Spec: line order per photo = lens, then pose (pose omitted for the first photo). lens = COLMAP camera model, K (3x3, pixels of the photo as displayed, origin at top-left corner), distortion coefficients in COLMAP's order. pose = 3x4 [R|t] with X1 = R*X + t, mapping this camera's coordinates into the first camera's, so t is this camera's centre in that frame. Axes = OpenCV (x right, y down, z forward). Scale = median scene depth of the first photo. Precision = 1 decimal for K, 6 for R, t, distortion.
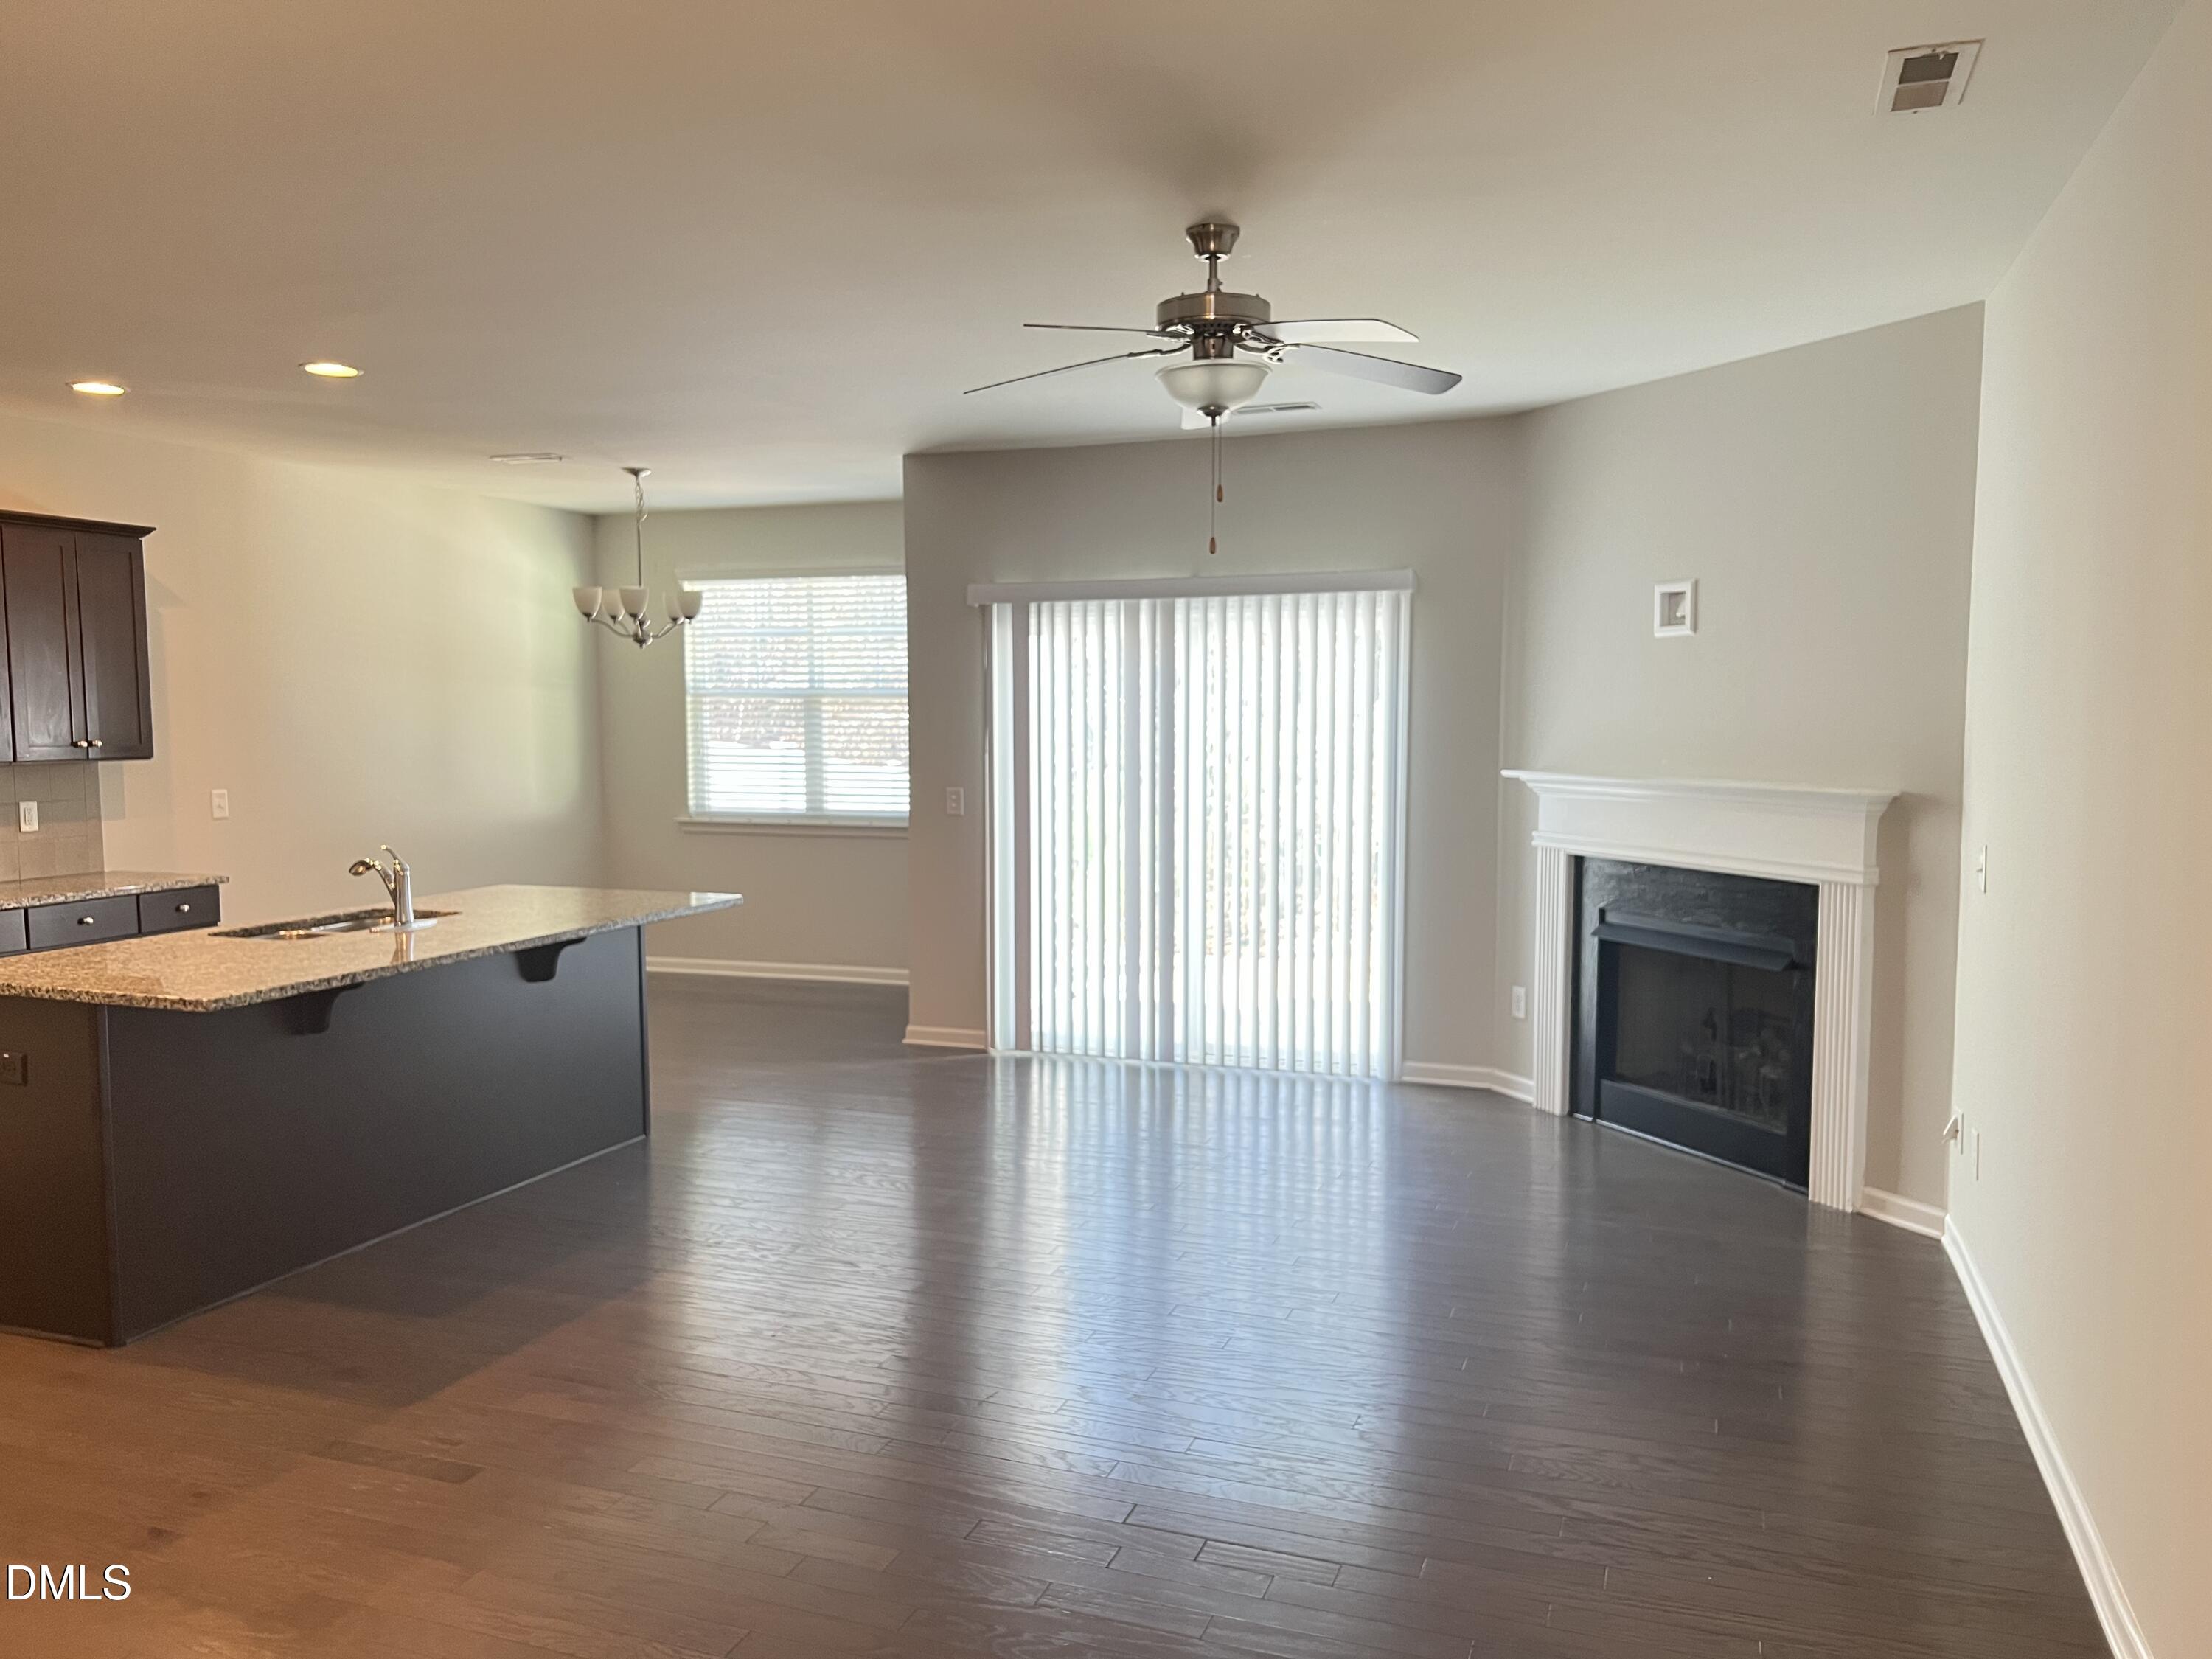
lens RADIAL K [[1653.4, 0, 1098.7], [0, 1653.4, 850.0], [0, 0, 1]] dist [0.051161, -0.053759]
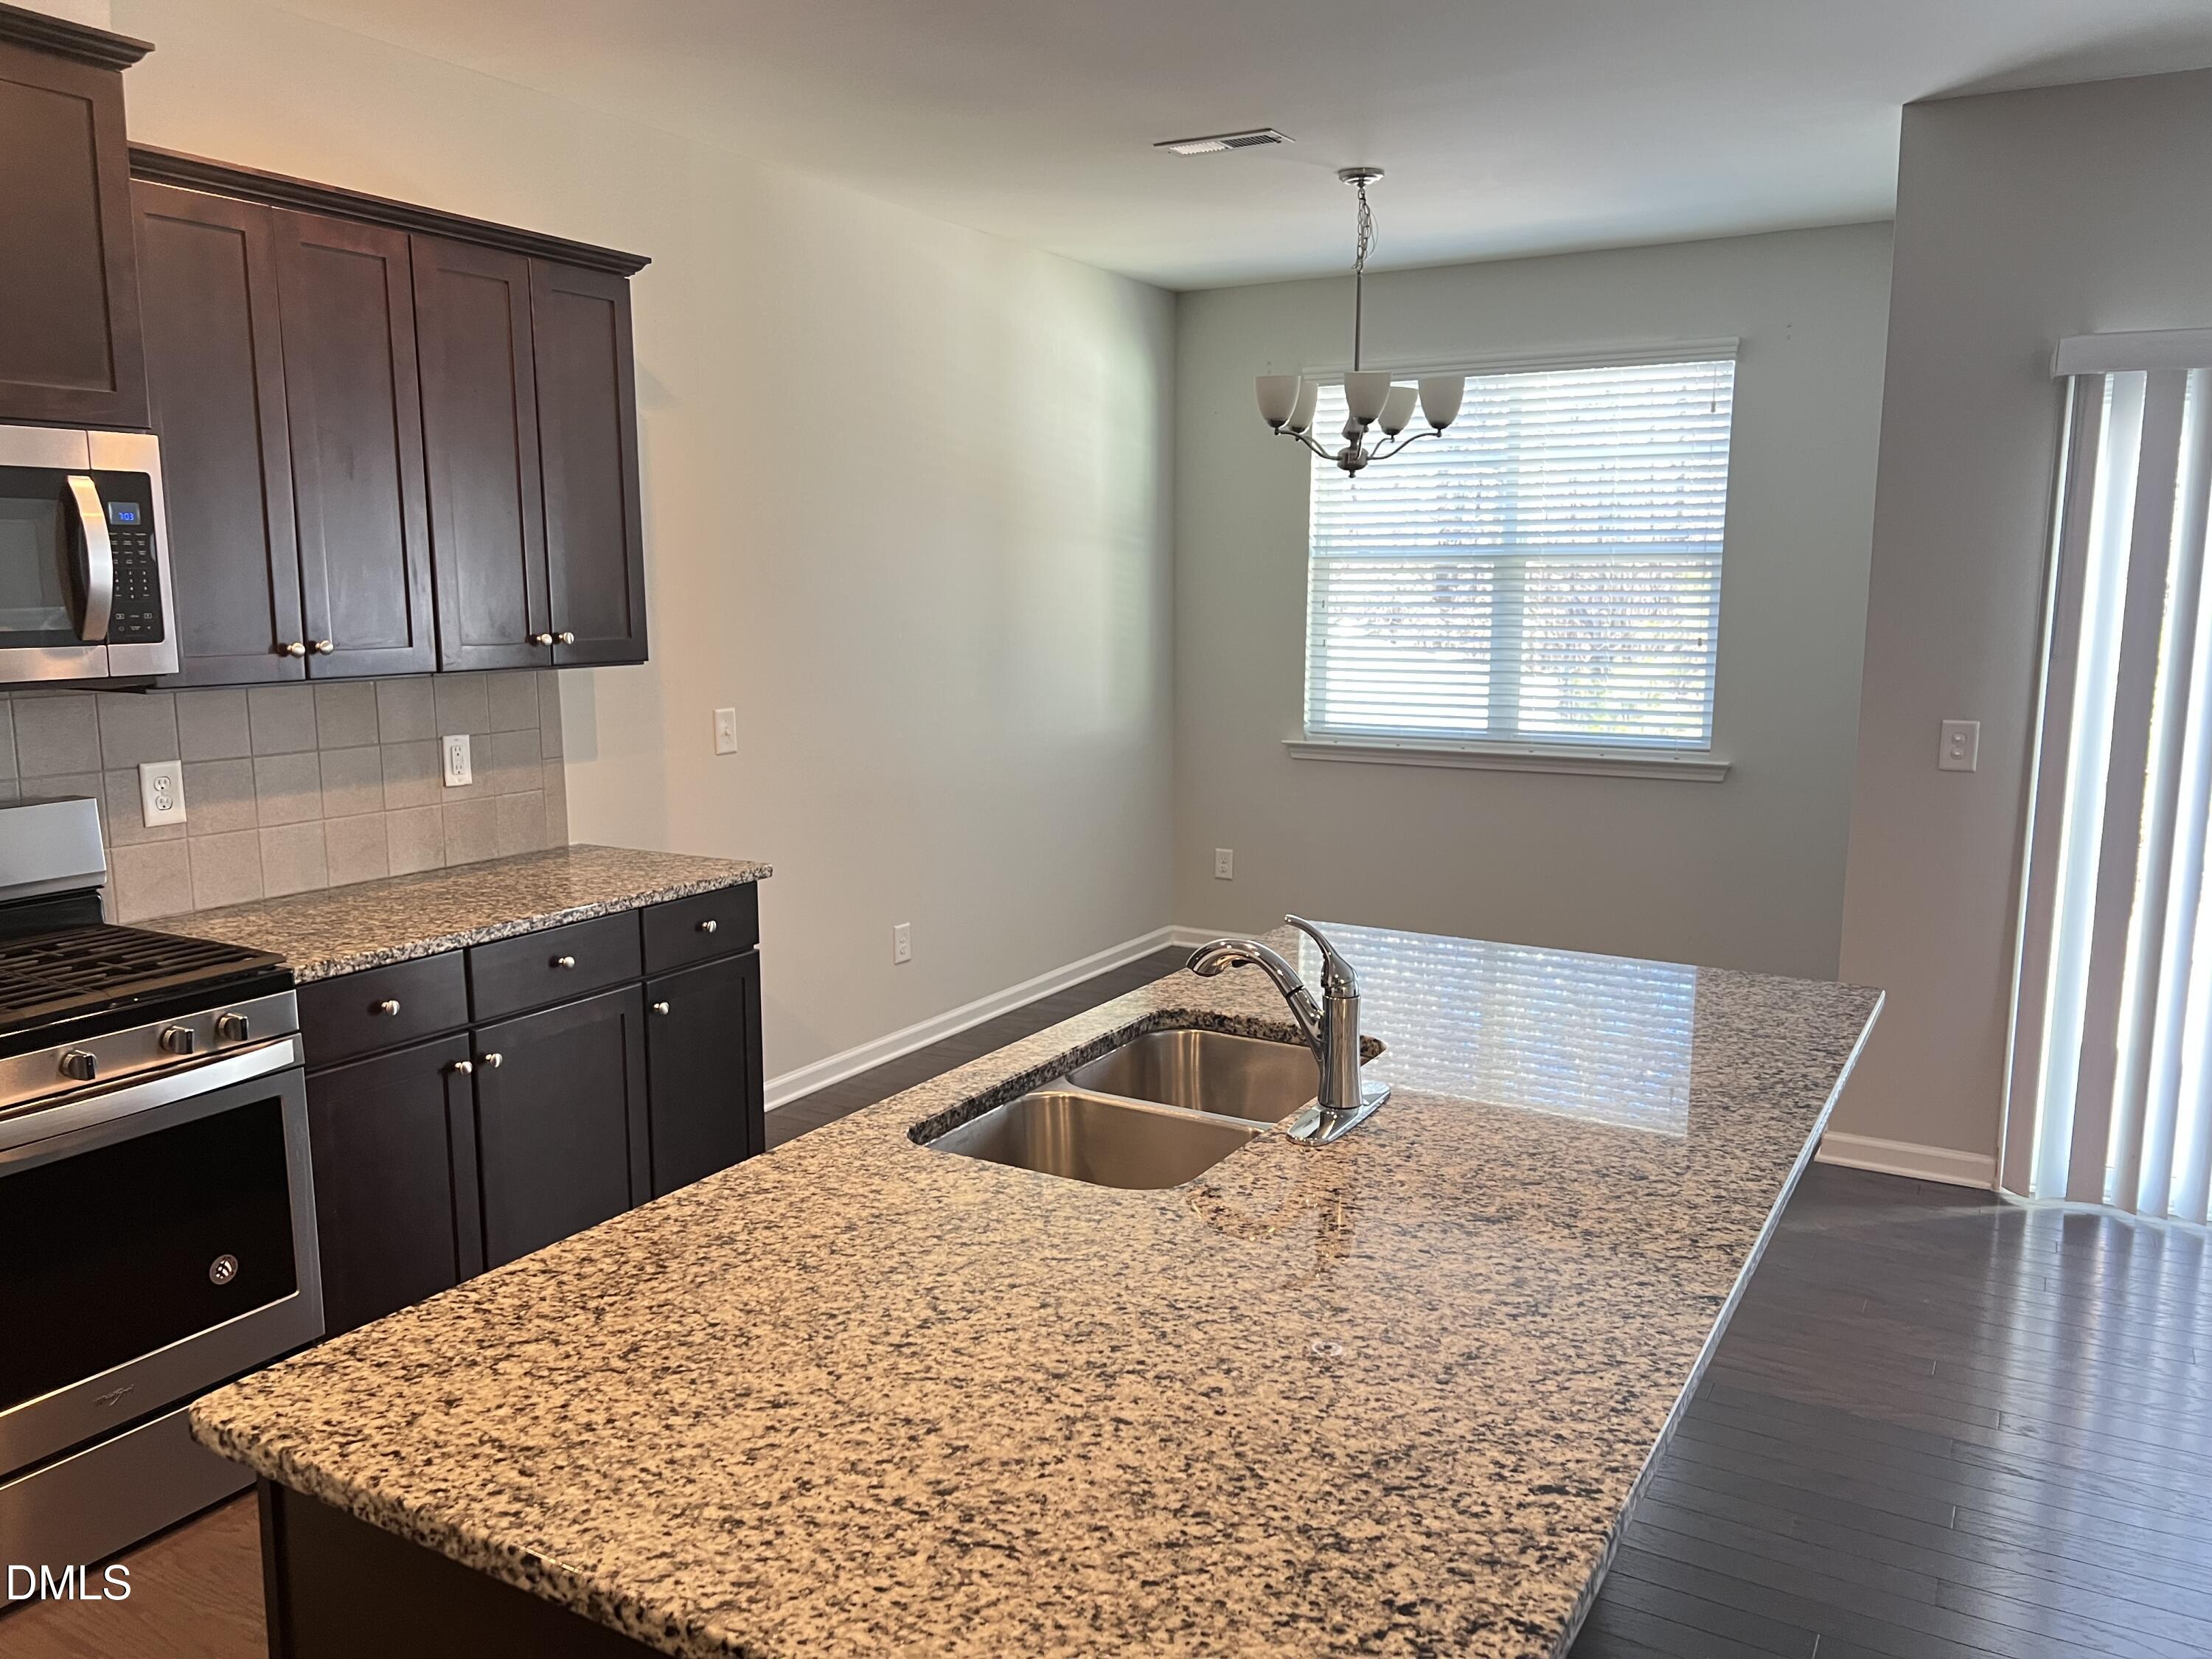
lens RADIAL K [[1653.4, 0, 1094.8], [0, 1653.4, 841.6], [0, 0, 1]] dist [0.051161, -0.053759]
pose [[0.984318, 0.029094, -0.173989, -0.305360], [-0.016575, 0.997196, 0.072980, -0.036923], [0.175625, -0.068951, 0.982040, 0.446409]]
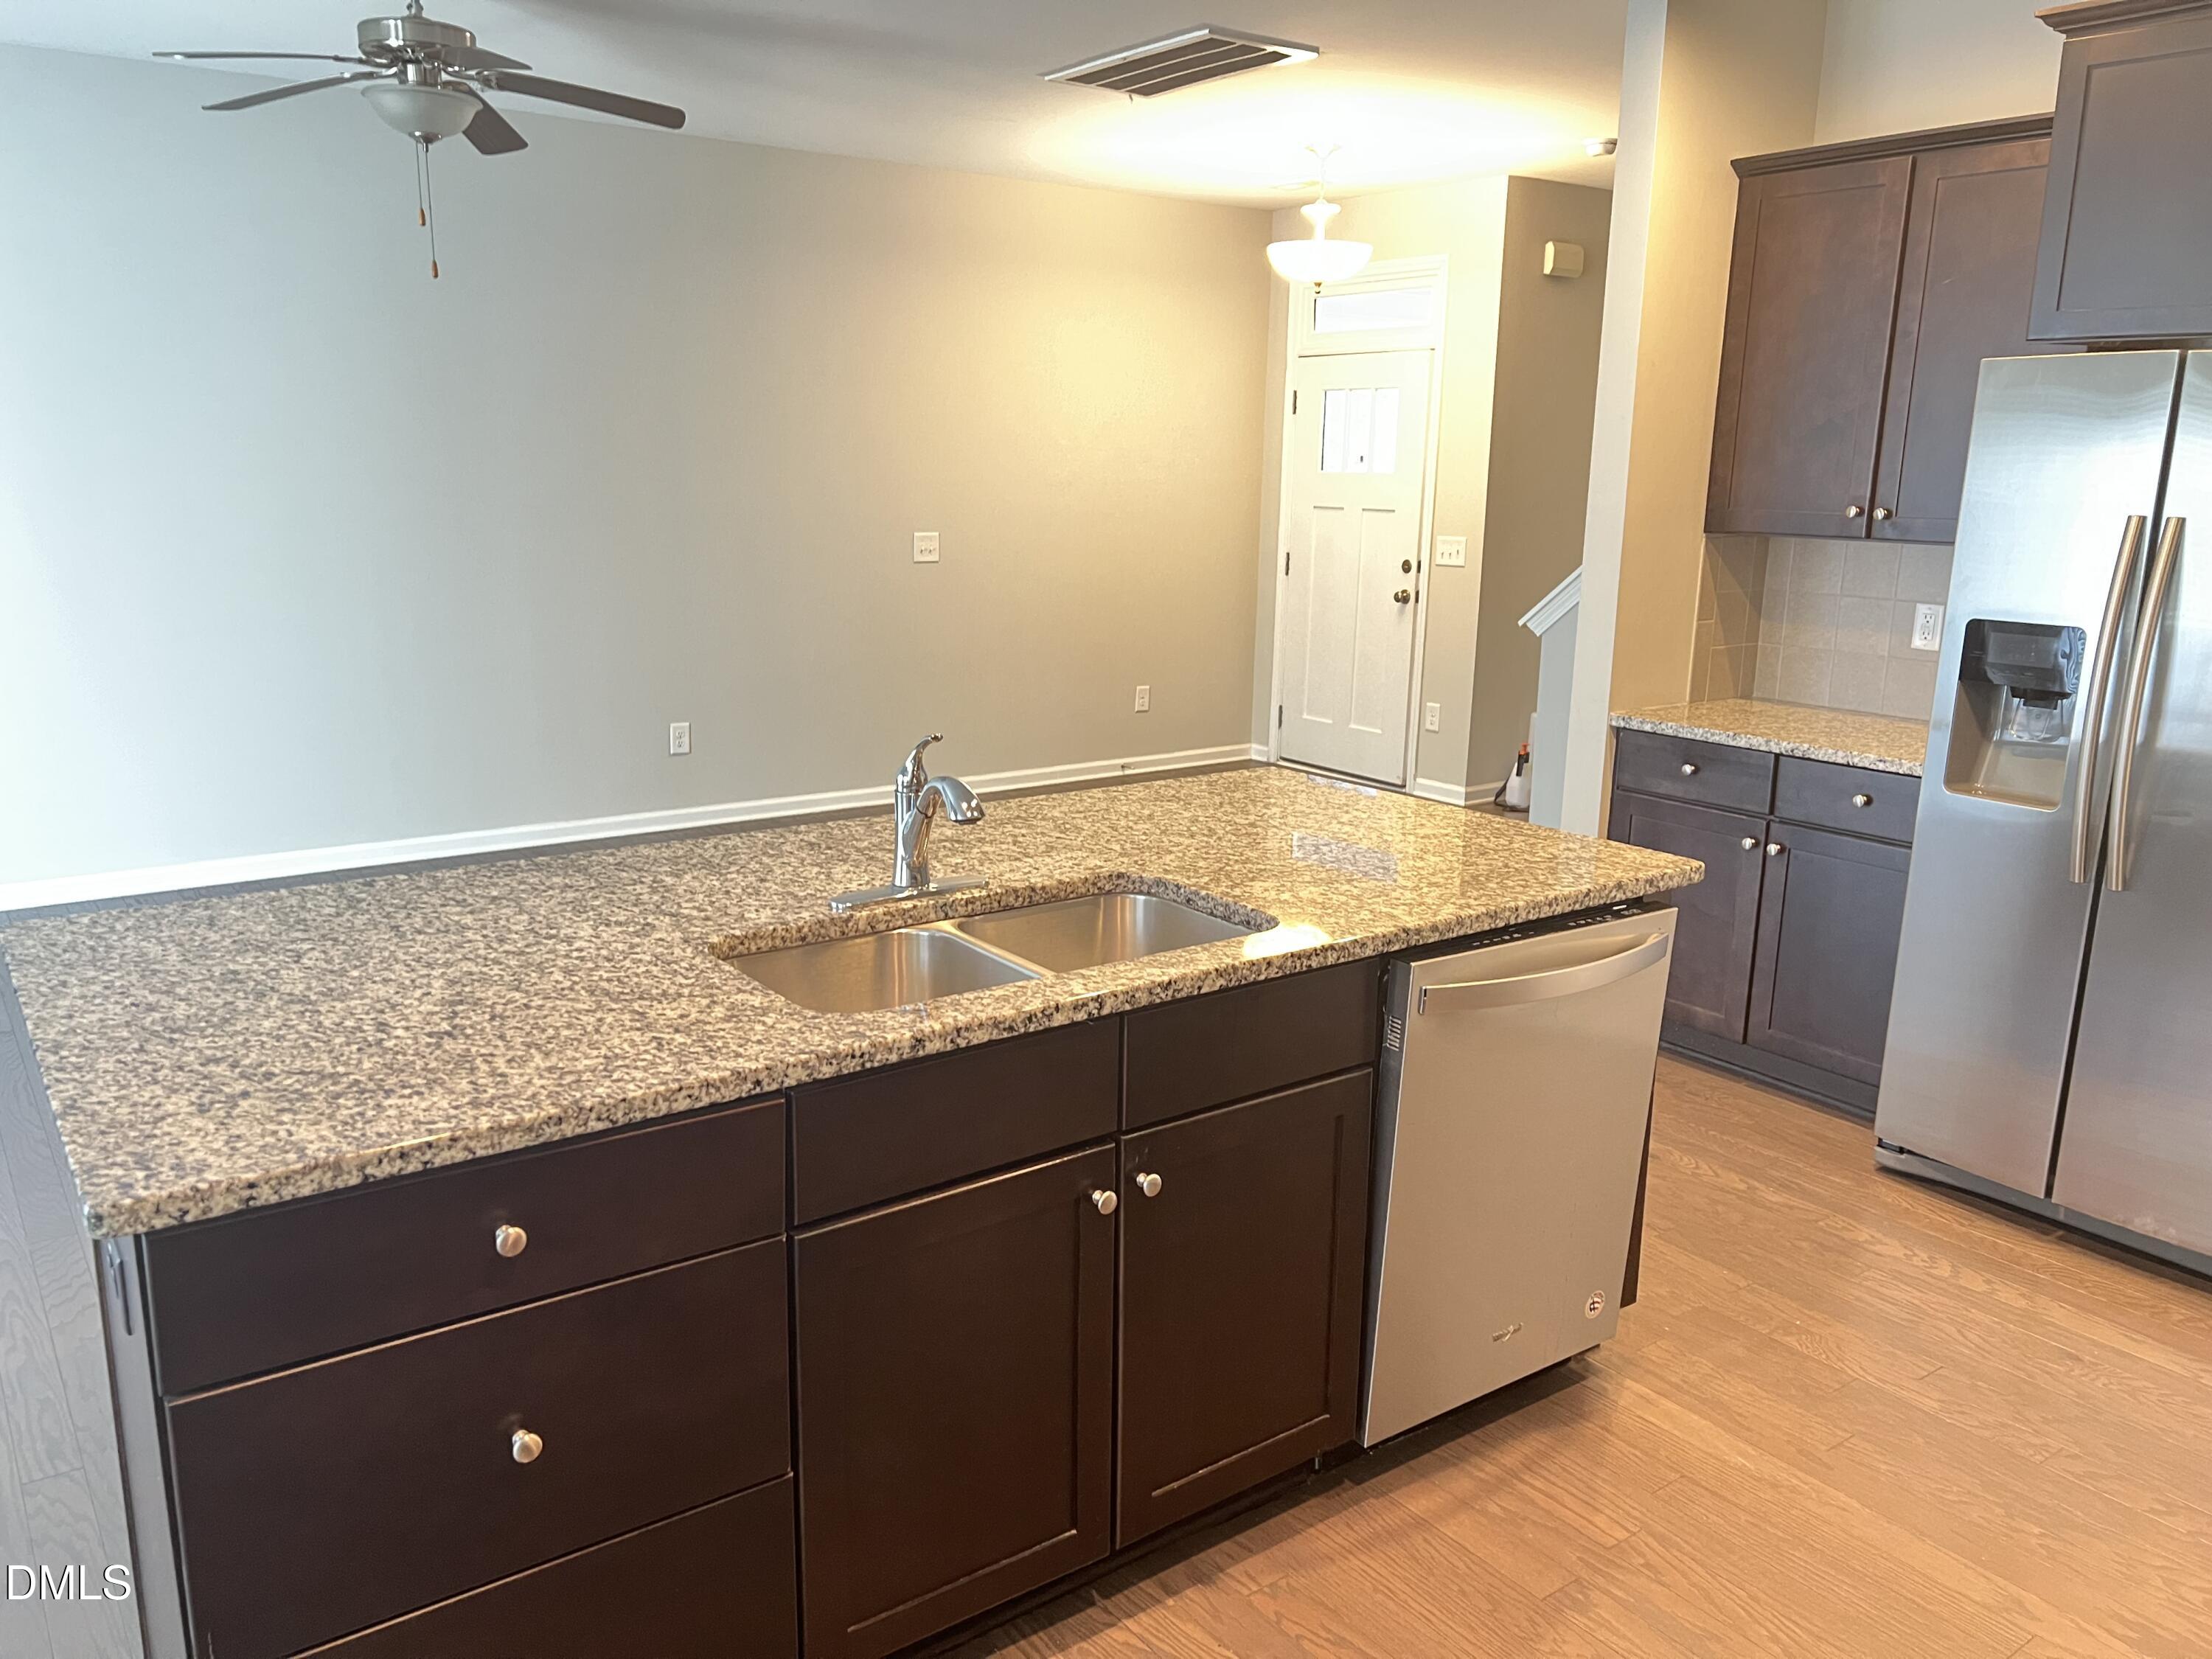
lens RADIAL K [[1653.4, 0, 1119.2], [0, 1653.4, 843.6], [0, 0, 1]] dist [0.051161, -0.053759]
pose [[-0.843903, -0.134986, 0.519237, -0.537676], [0.030342, 0.954272, 0.297396, -0.080181], [-0.535637, 0.266728, -0.801217, 1.020615]]
